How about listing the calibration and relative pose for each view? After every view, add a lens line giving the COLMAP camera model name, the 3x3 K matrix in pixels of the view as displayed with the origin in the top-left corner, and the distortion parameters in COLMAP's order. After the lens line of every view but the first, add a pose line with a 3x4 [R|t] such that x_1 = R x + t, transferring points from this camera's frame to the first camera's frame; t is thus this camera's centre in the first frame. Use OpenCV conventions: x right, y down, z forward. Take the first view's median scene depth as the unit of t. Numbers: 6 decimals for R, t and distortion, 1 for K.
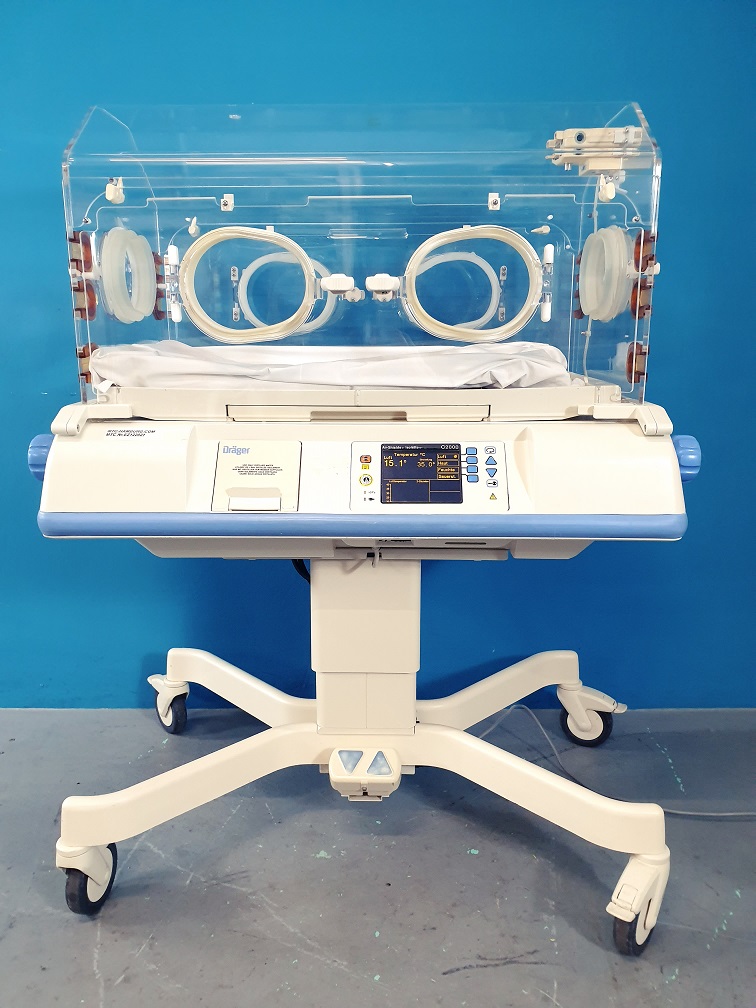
lens RADIAL K [[796.6, 0, 373.6], [0, 796.6, 501.0], [0, 0, 1]] dist [0.002634, 0.000338]
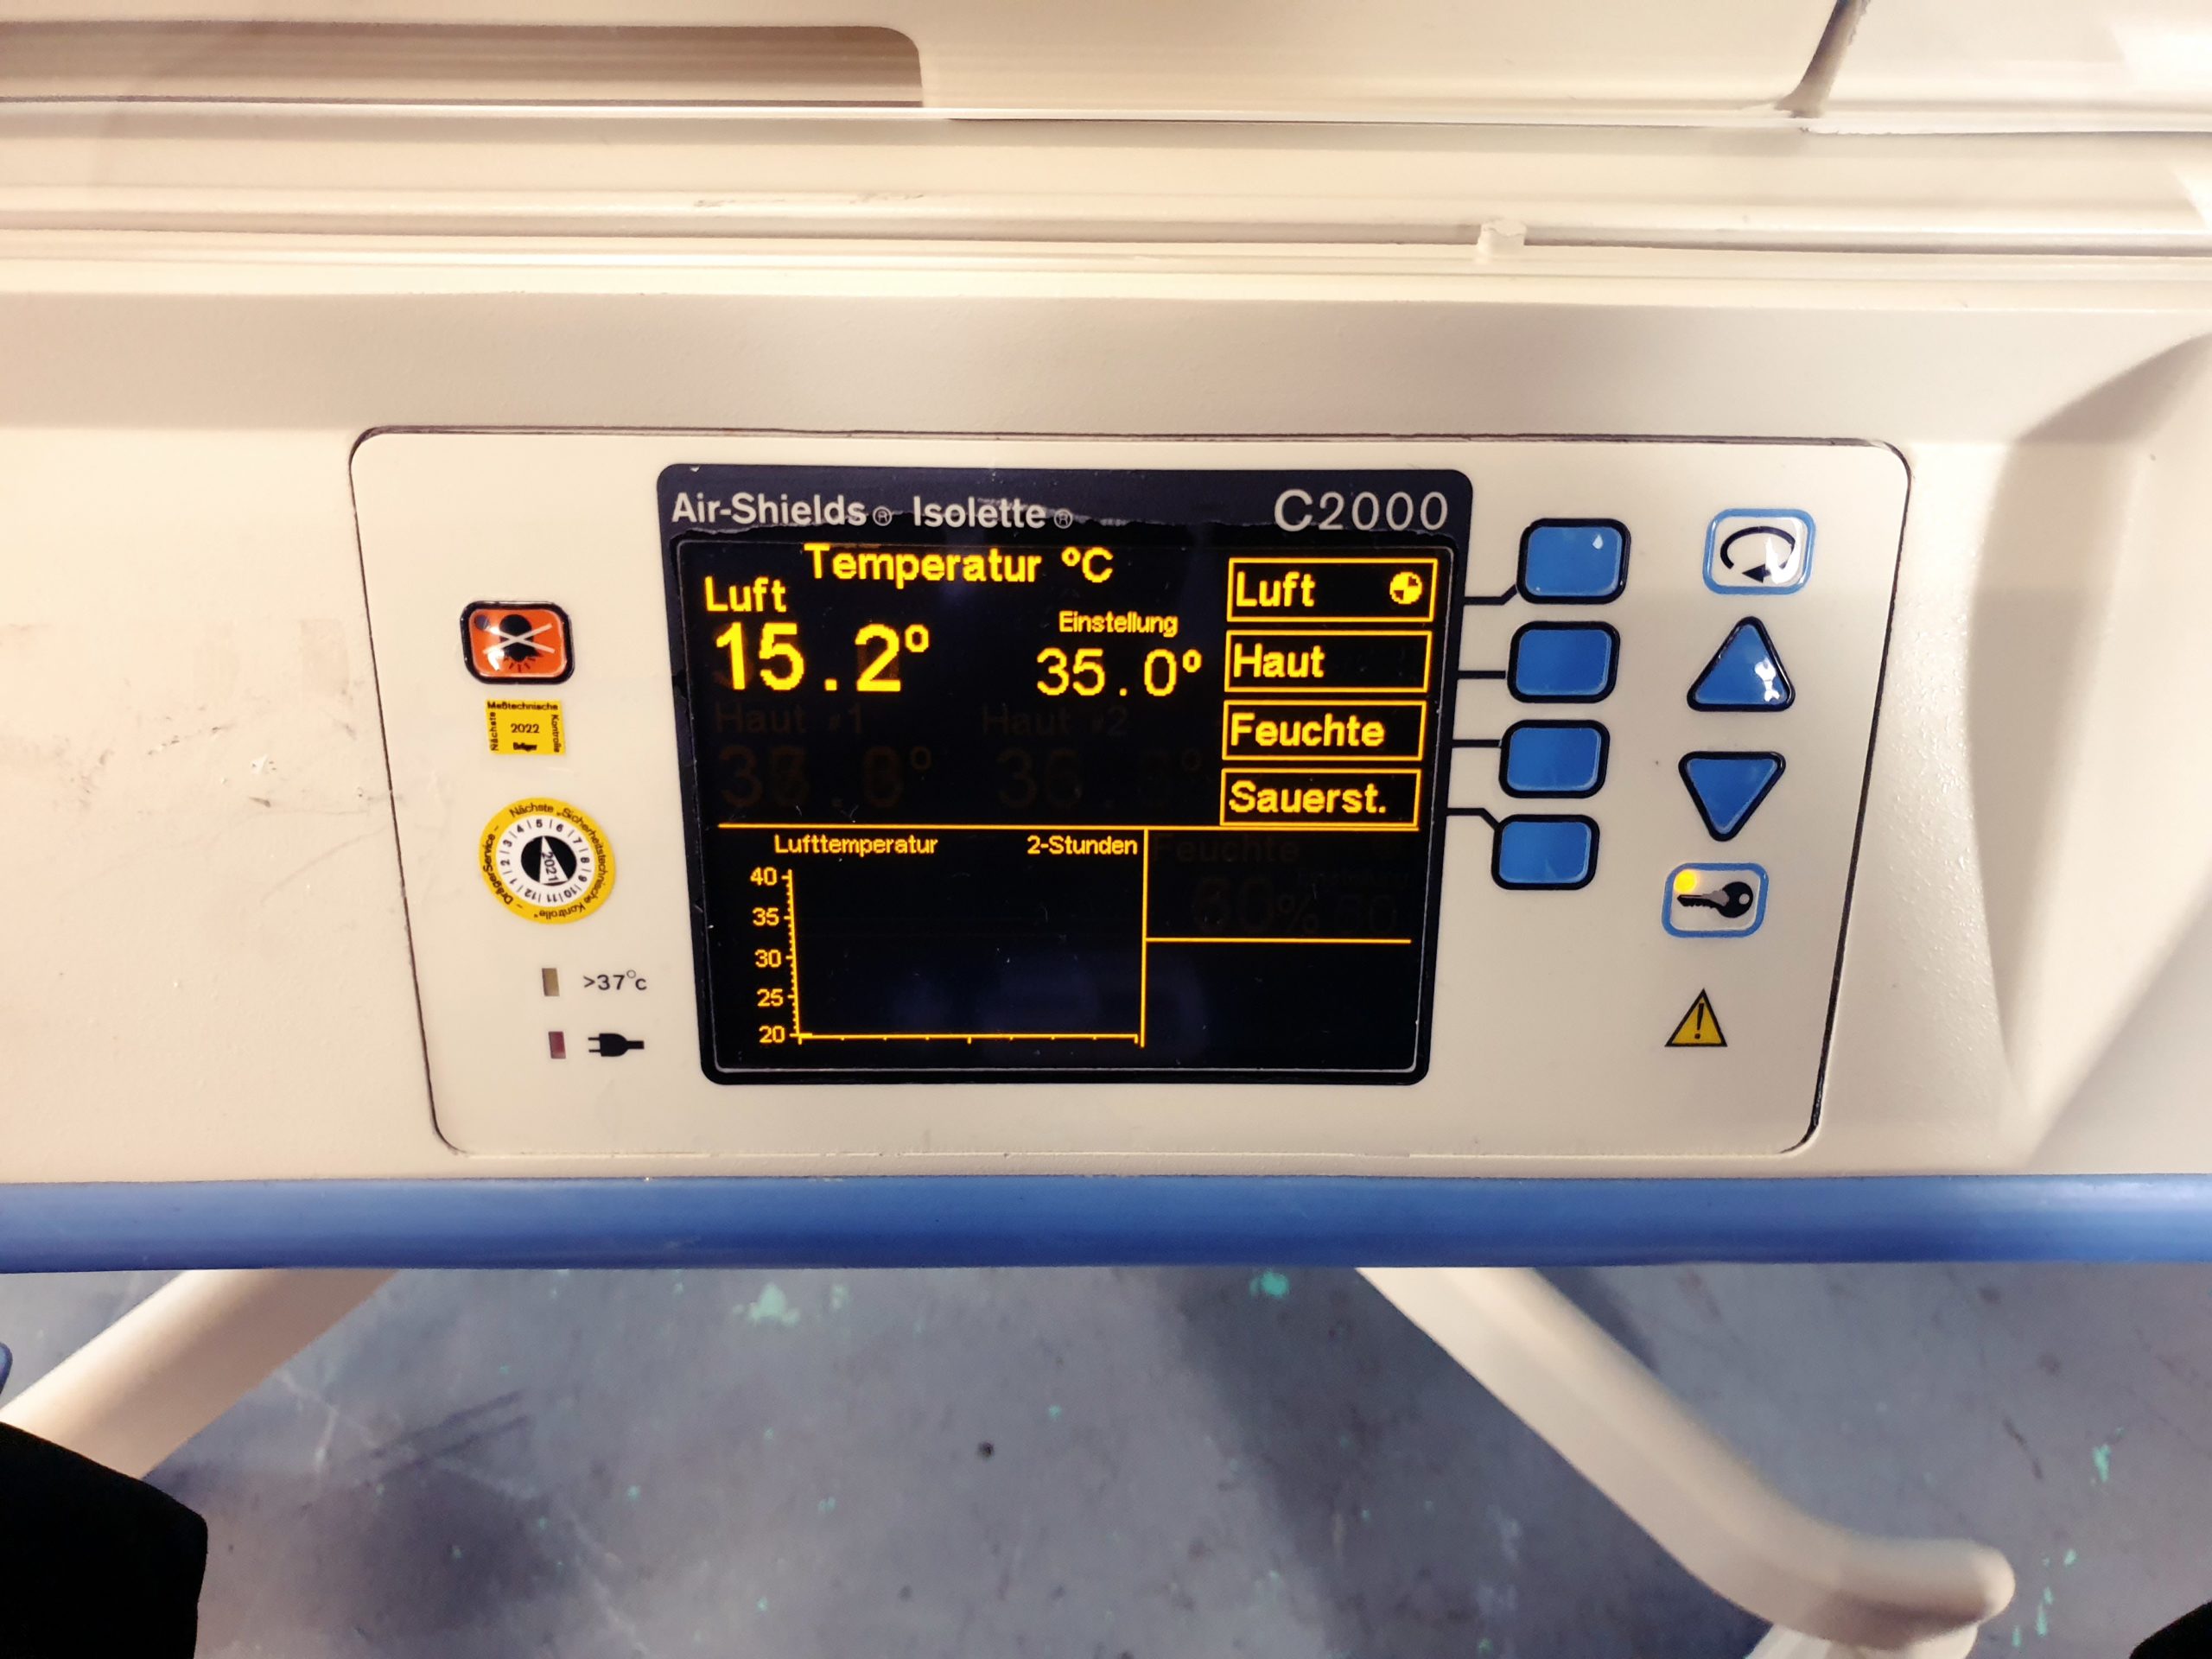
lens RADIAL K [[1748.0, 0, 1124.0], [0, 1748.0, 828.5], [0, 0, 1]] dist [0.002634, 0.000338]
pose [[0.999344, -0.008836, 0.035111, 0.058602], [-0.018768, 0.702882, 0.711059, -0.194418], [-0.030962, -0.711252, 0.702255, 0.825971]]
